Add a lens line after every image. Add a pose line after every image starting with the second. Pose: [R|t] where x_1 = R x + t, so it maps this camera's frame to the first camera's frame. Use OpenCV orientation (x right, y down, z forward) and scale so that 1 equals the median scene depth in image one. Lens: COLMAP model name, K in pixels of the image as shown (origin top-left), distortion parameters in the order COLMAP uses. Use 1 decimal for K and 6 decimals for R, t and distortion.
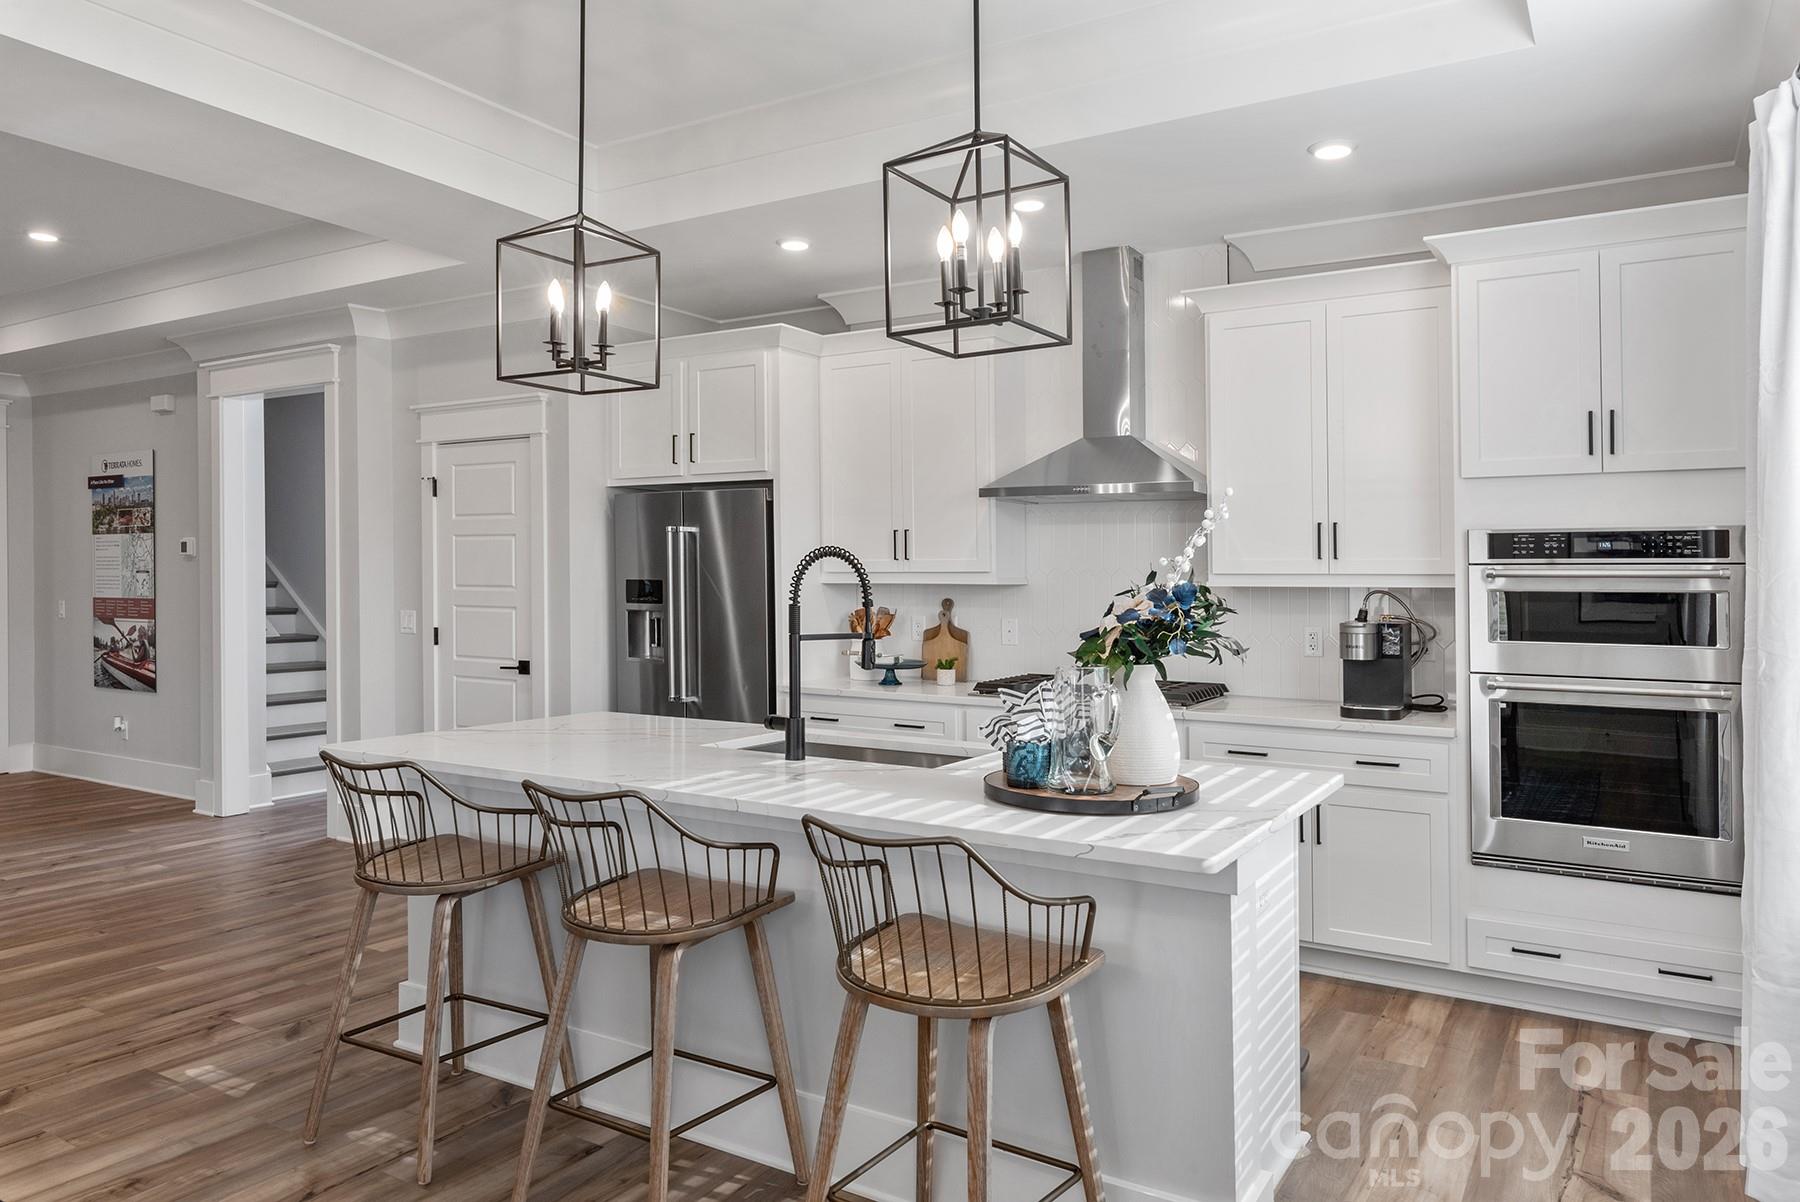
lens RADIAL K [[1206.3, 0, 899.1], [0, 1206.3, 583.8], [0, 0, 1]] dist [-0.000023, 0.003160]
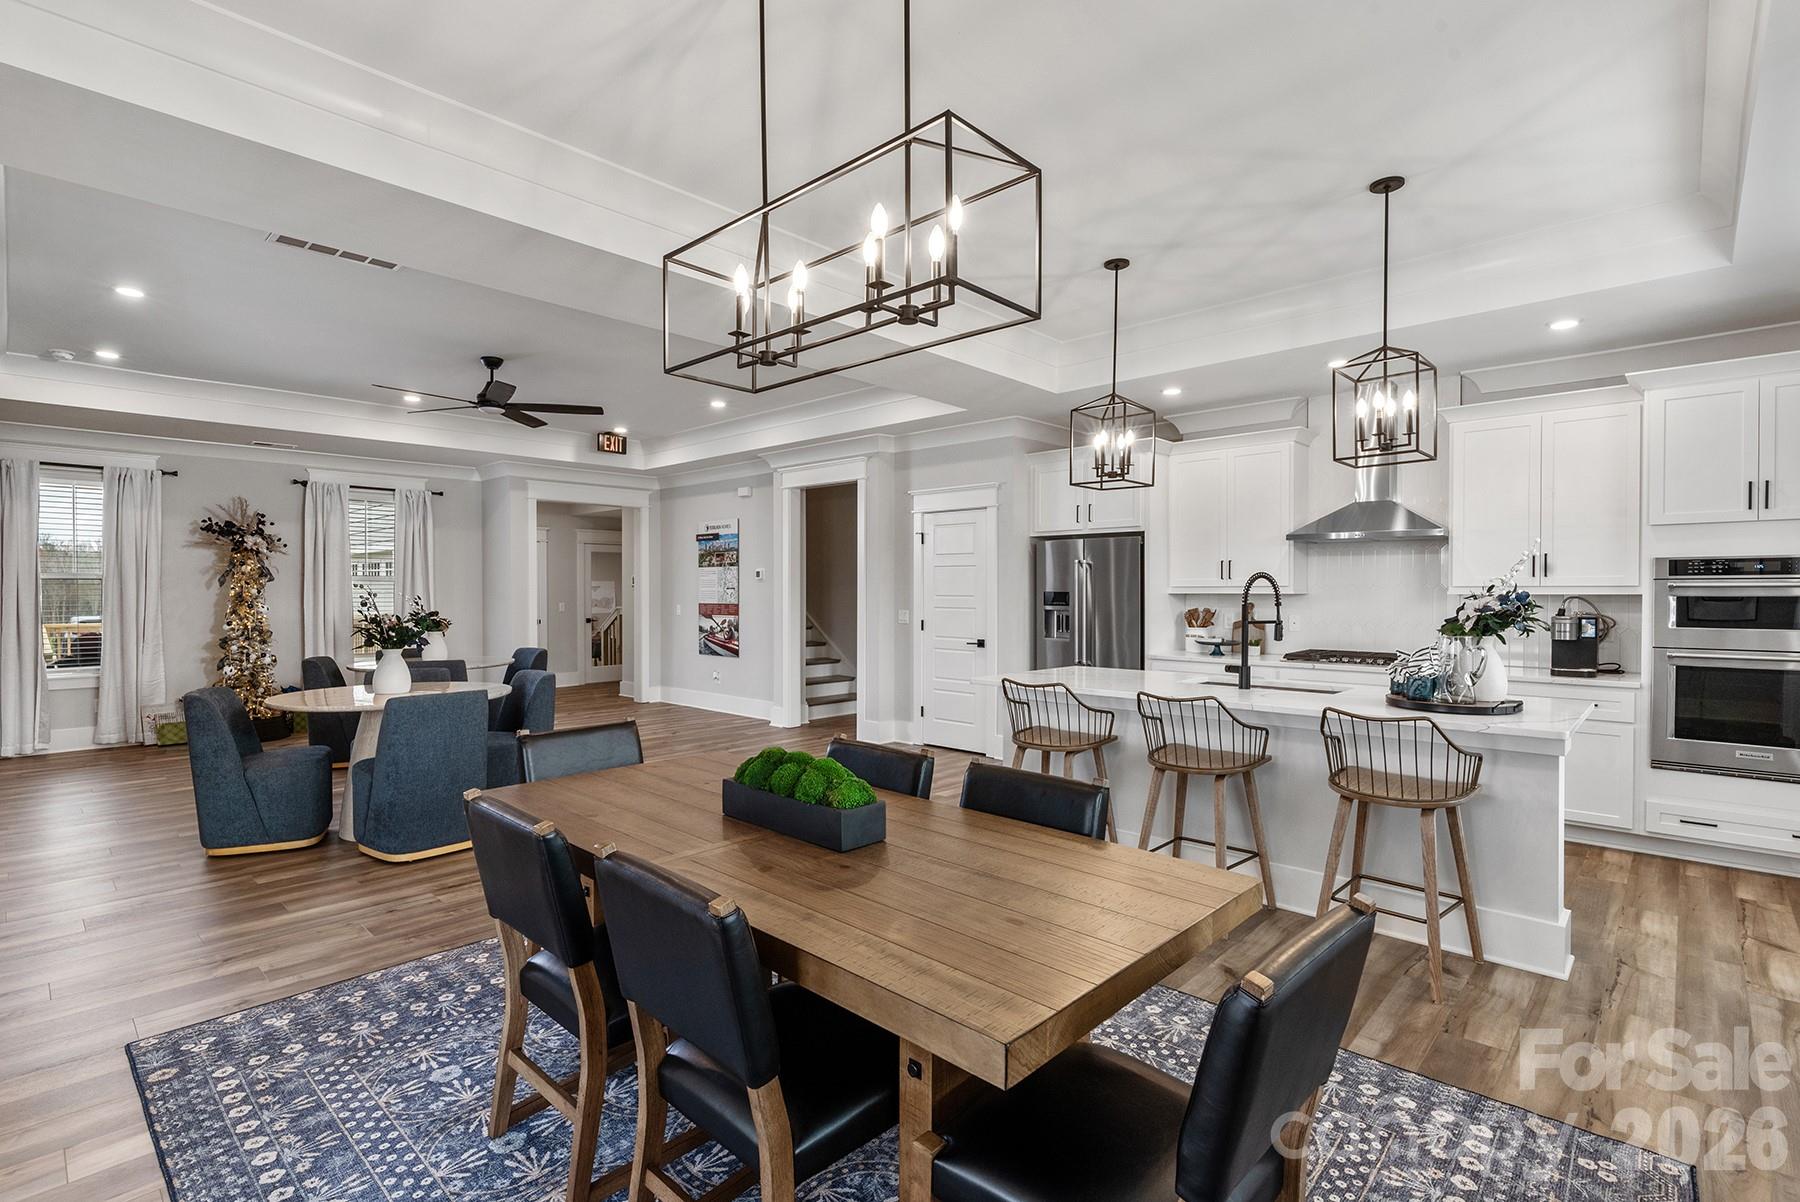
lens RADIAL K [[843.4, 0, 900.7], [0, 843.4, 618.3], [0, 0, 1]] dist [0.002189, -0.000013]
pose [[0.979672, 0.002111, -0.200593, -0.245823], [0.003434, 0.999622, 0.027293, 0.001025], [0.200575, -0.027427, 0.979294, -0.258939]]
